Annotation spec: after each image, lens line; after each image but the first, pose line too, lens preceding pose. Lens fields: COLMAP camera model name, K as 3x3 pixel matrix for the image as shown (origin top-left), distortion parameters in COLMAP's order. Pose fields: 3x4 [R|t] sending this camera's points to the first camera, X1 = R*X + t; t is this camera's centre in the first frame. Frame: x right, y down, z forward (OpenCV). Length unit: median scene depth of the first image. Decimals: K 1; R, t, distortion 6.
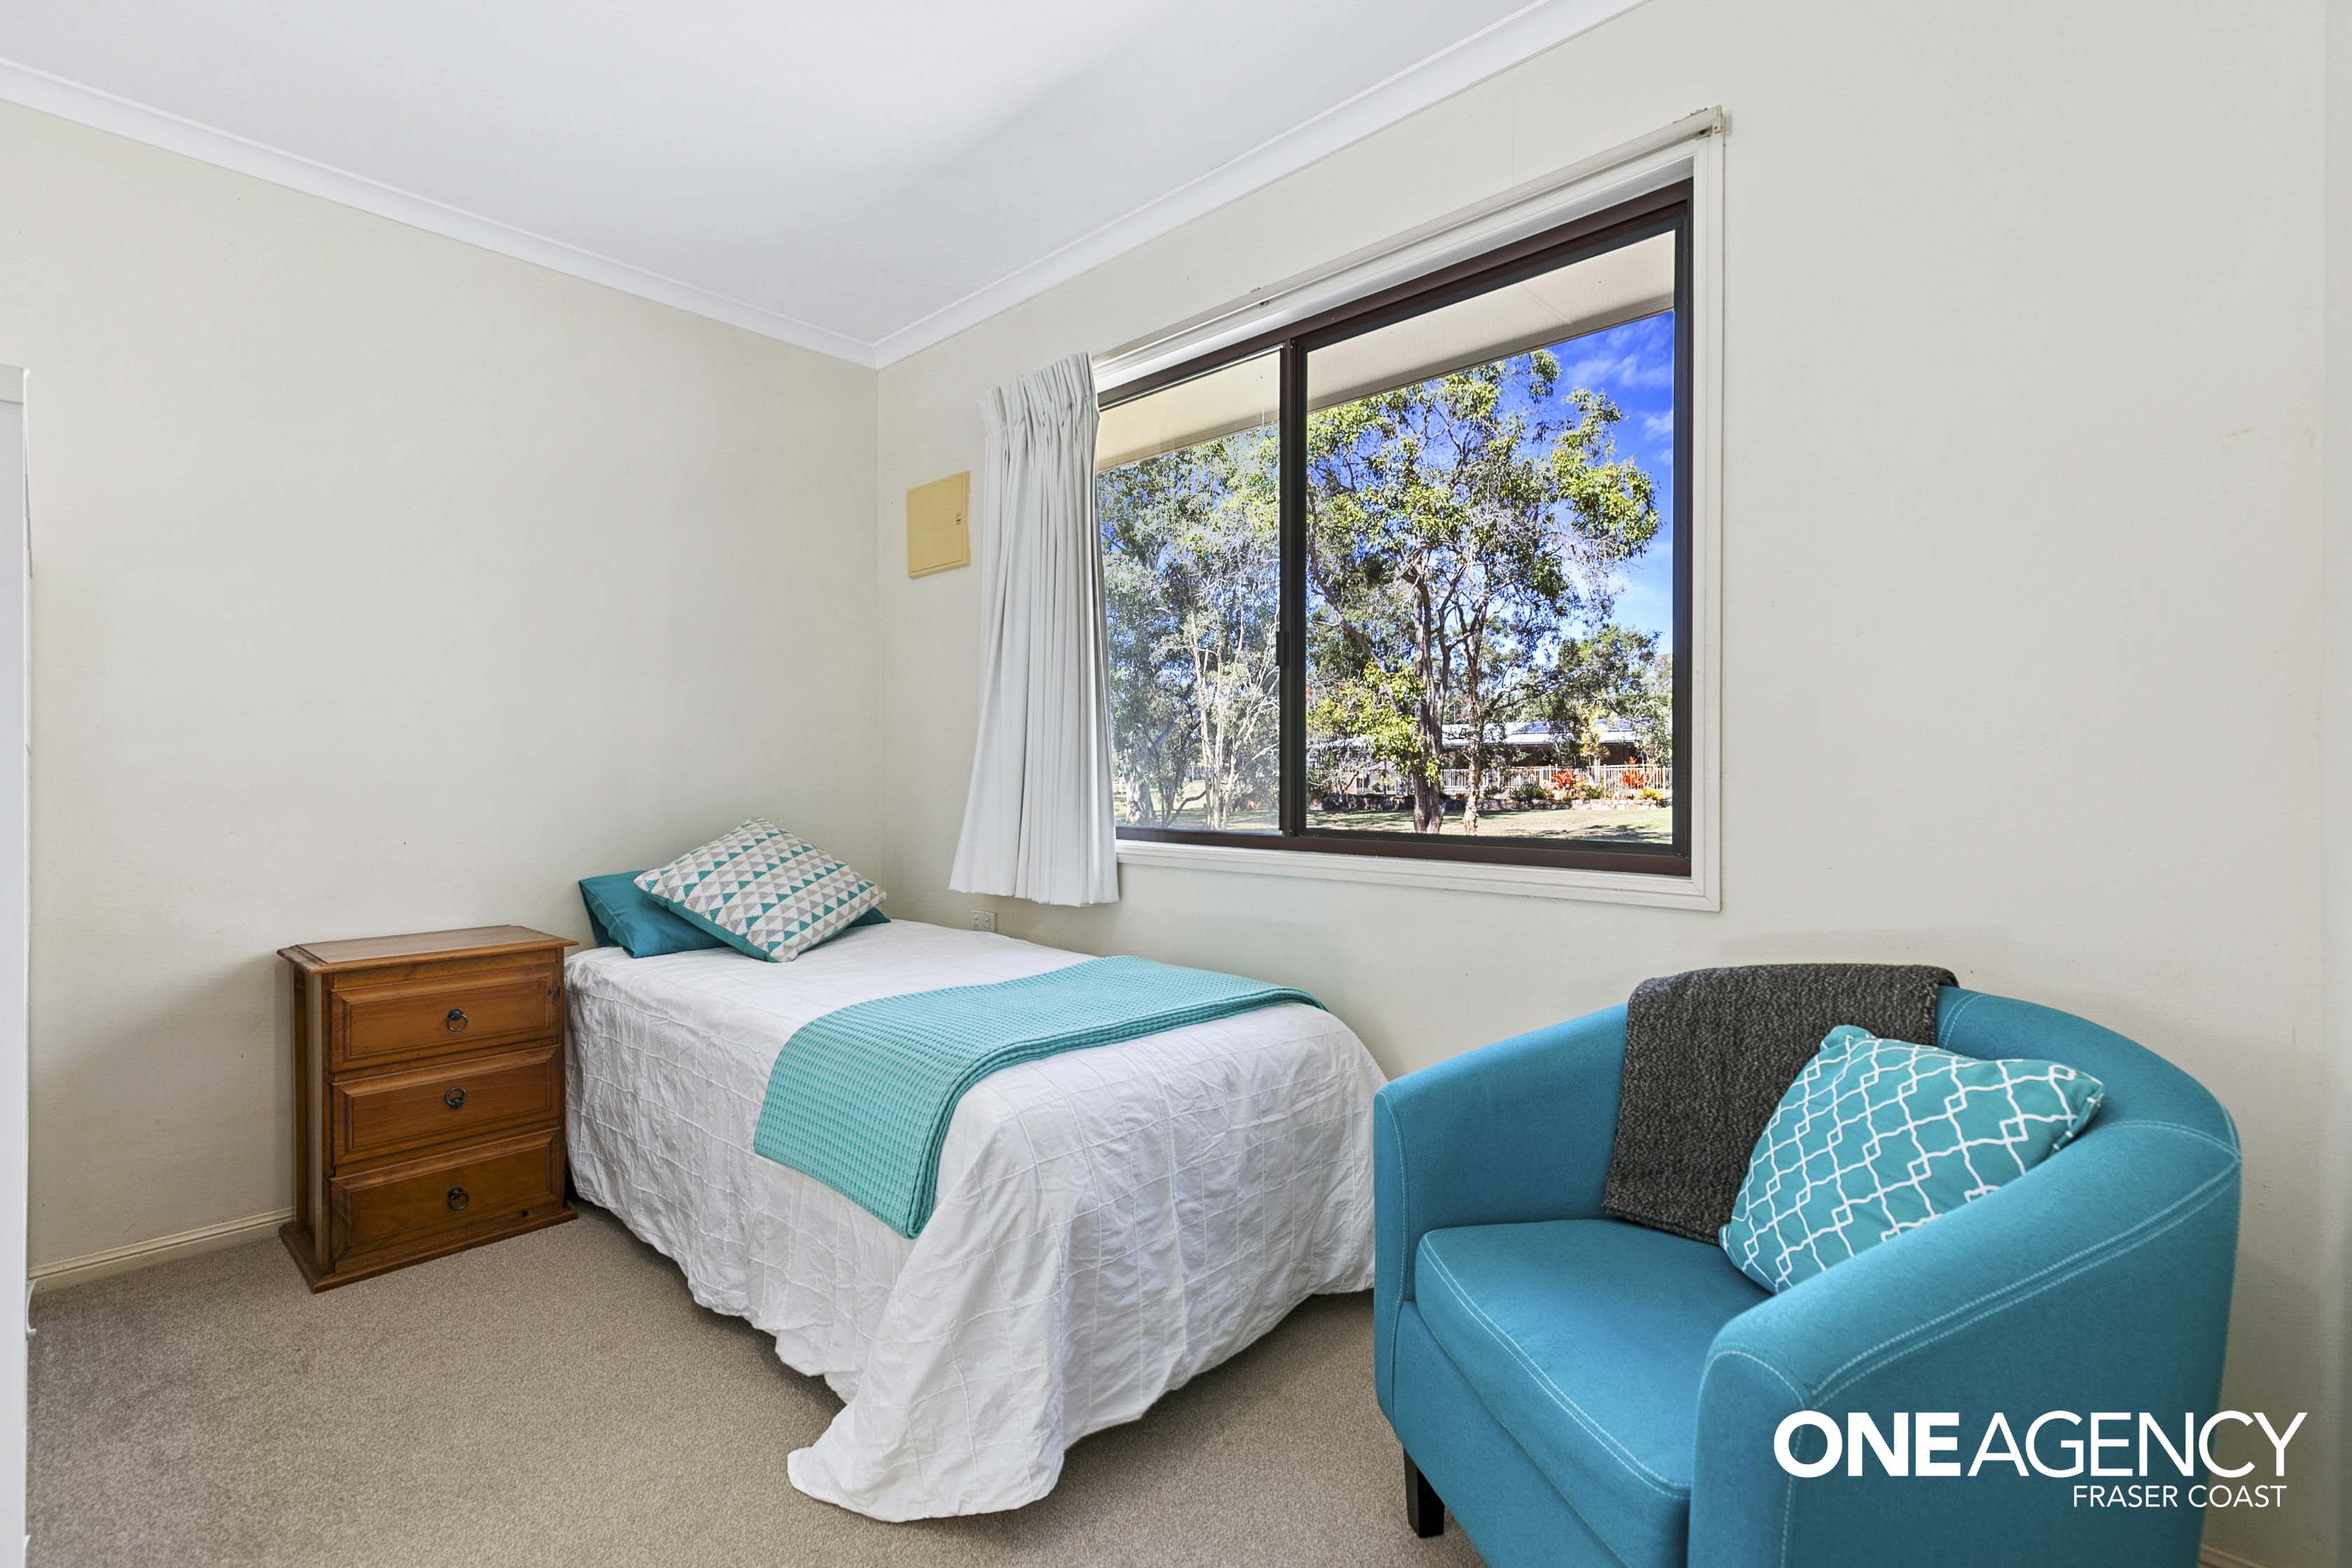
lens RADIAL K [[1064.6, 0, 1179.8], [0, 1064.6, 771.5], [0, 0, 1]] dist [0.021540, 0.000148]
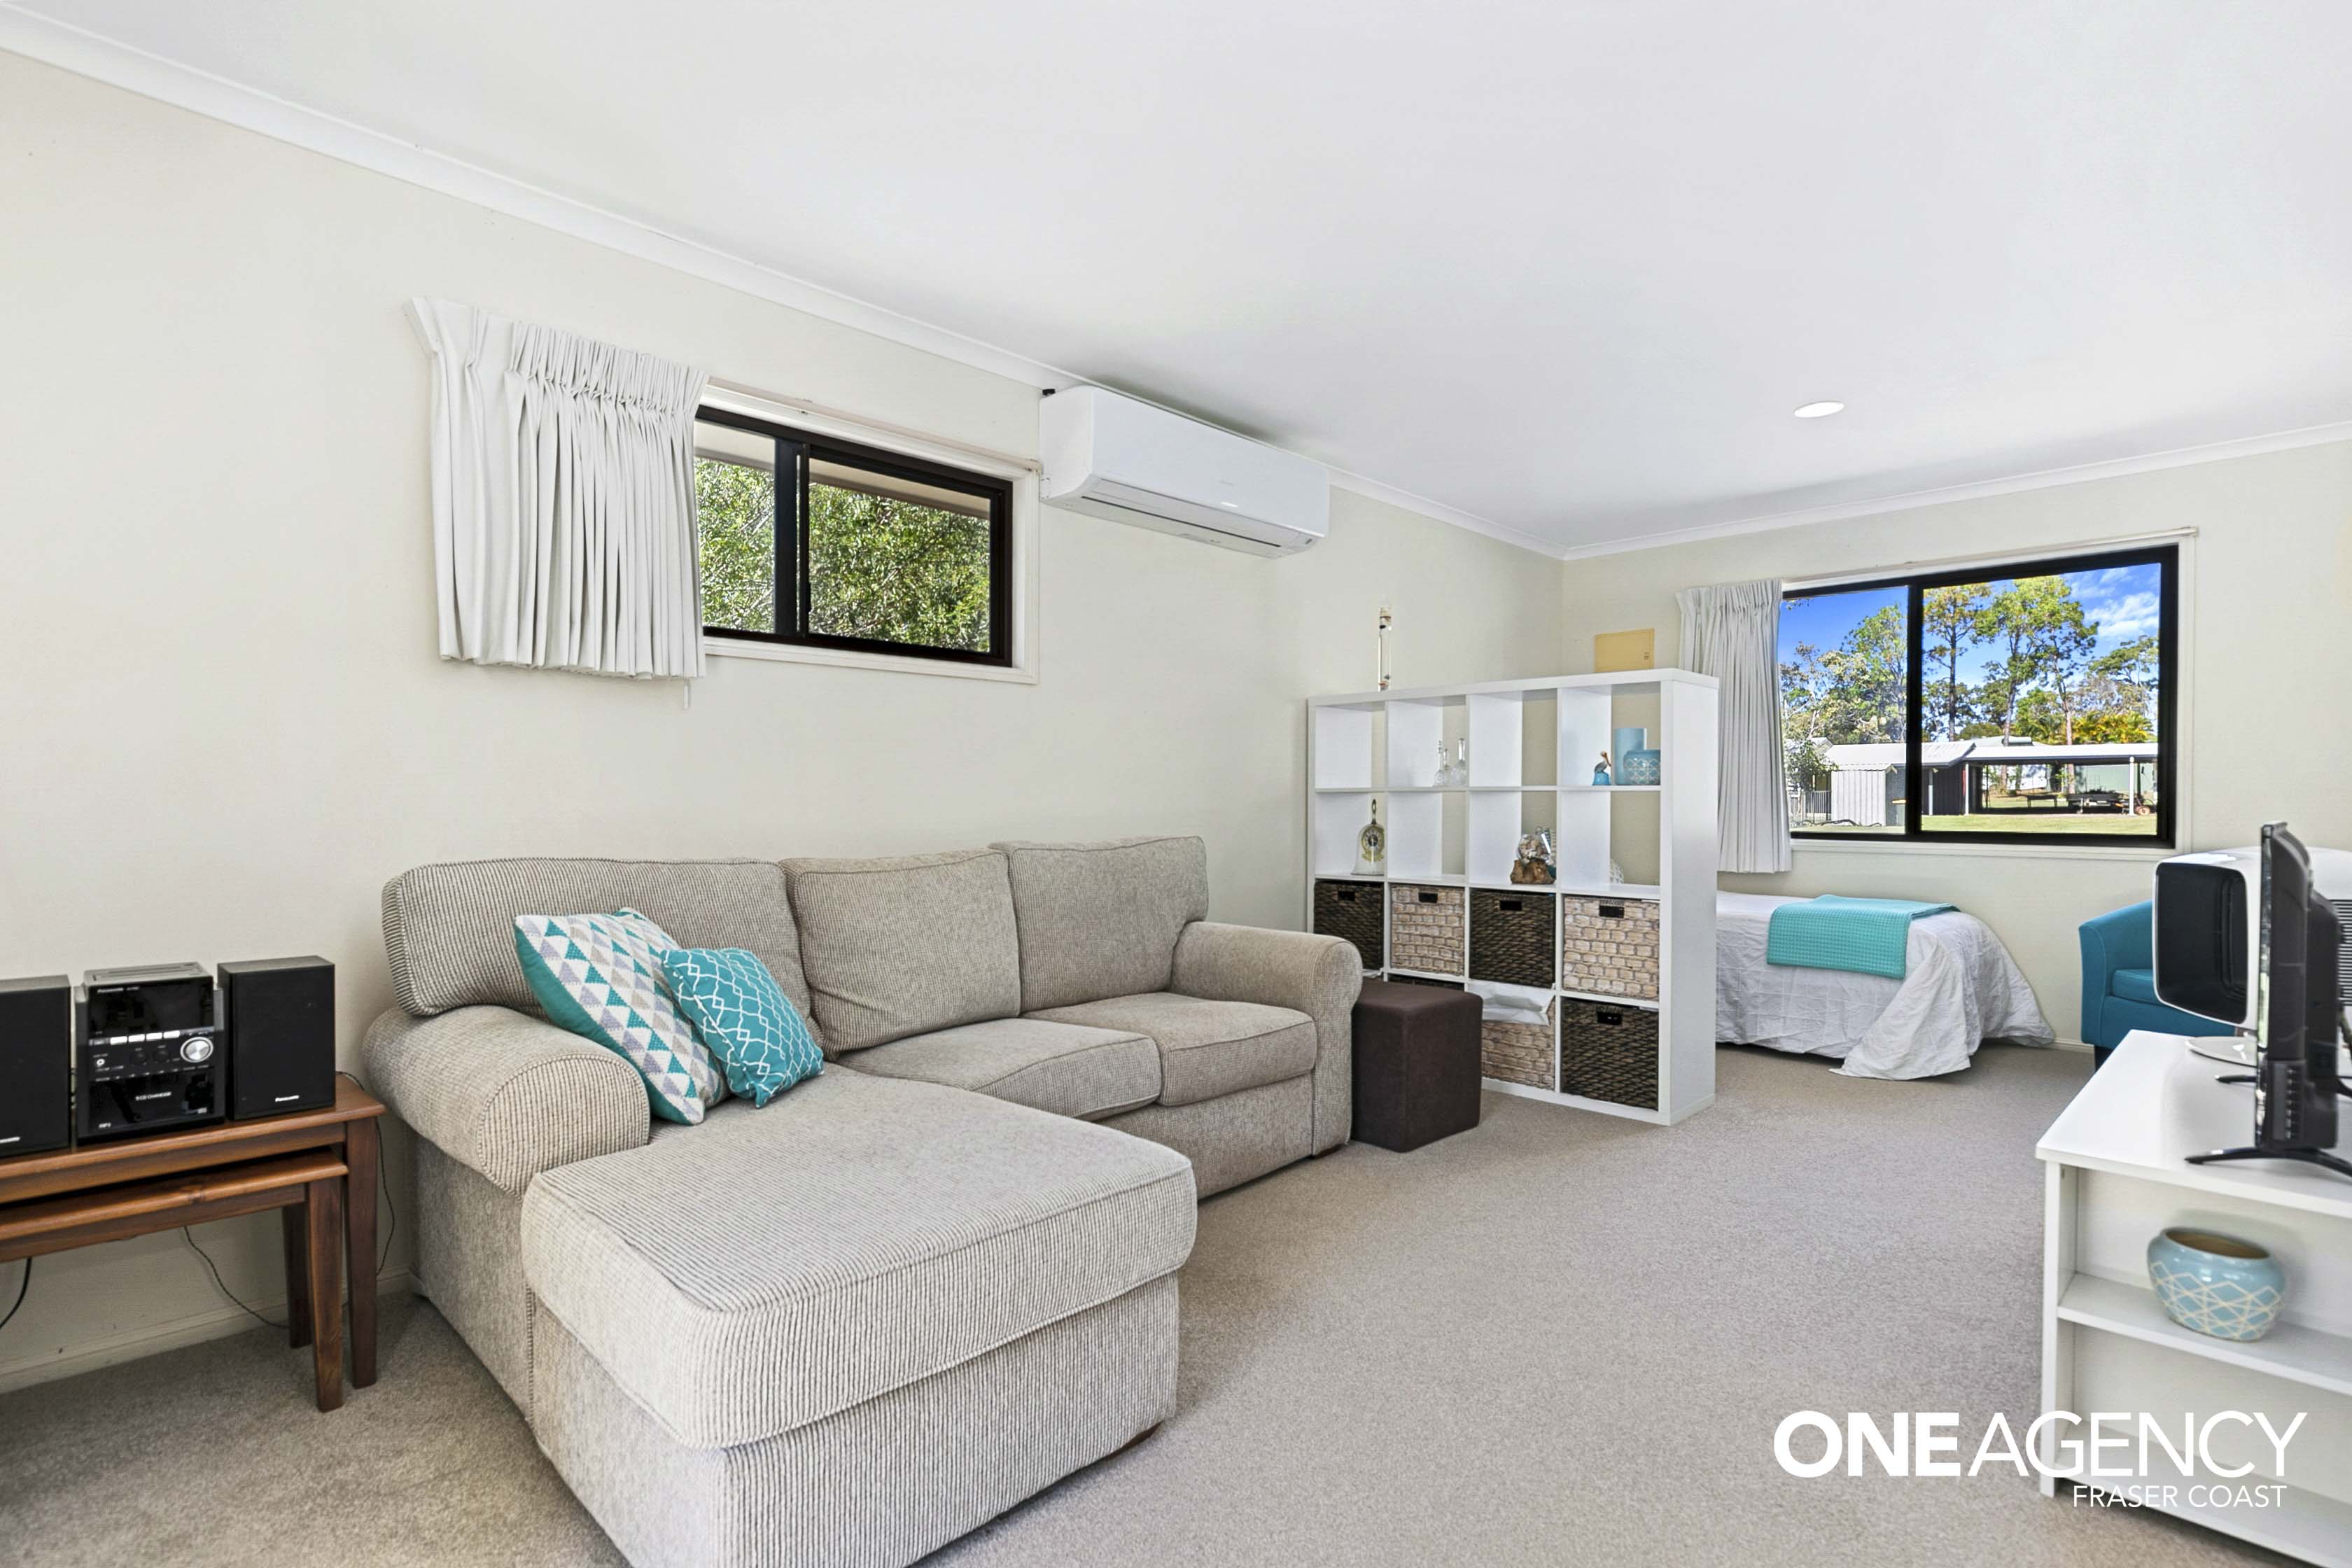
lens RADIAL K [[1131.0, 0, 1175.1], [0, 1131.0, 804.7], [0, 0, 1]] dist [0.000213, -0.000263]
pose [[0.999700, 0.005376, -0.023904, -1.208135], [-0.005447, 0.999981, -0.002923, 0.018061], [0.023887, 0.003052, 0.999710, -1.113170]]
